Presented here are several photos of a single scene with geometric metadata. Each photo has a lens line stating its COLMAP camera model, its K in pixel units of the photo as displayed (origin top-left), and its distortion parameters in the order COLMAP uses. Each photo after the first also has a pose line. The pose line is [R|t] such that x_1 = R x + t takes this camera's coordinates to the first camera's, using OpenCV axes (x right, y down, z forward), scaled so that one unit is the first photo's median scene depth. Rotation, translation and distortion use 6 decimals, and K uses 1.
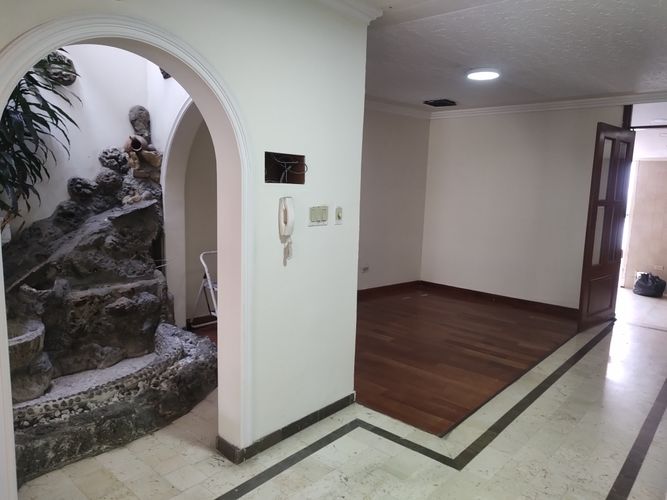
lens RADIAL K [[478.2, 0, 333.5], [0, 478.2, 250.0], [0, 0, 1]] dist [0.000379, -0.009073]
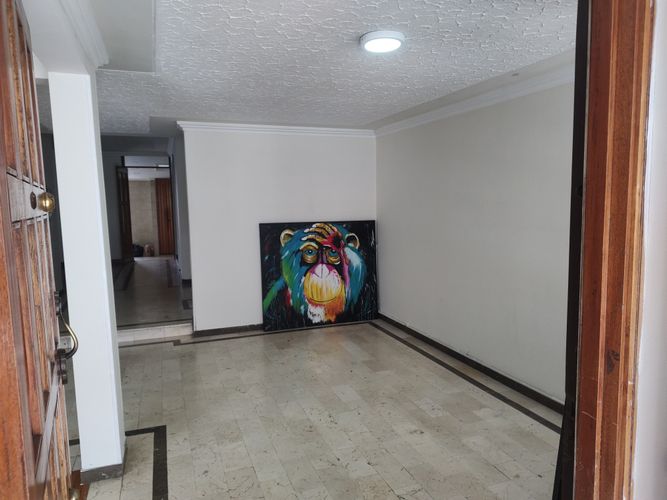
lens RADIAL K [[473.6, 0, 333.5], [0, 473.6, 250.0], [0, 0, 1]] dist [0.008831, -0.002079]
pose [[0.473786, -0.135779, 0.870110, -1.336949], [0.154968, 0.985479, 0.069400, 0.161733], [-0.866898, 0.101959, 0.487947, -1.270681]]
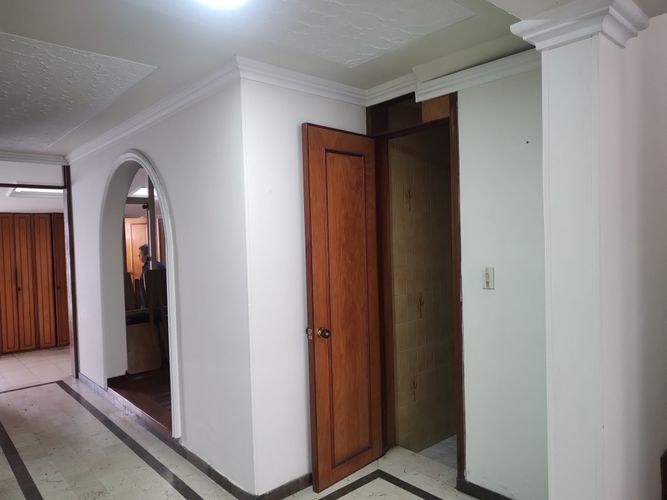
lens RADIAL K [[470.2, 0, 333.5], [0, 470.2, 250.0], [0, 0, 1]] dist [0.040595, -0.001786]
pose [[0.114041, -0.061514, 0.991570, -0.352511], [0.163337, 0.985660, 0.042362, -0.084585], [-0.979957, 0.157129, 0.122453, 0.346174]]
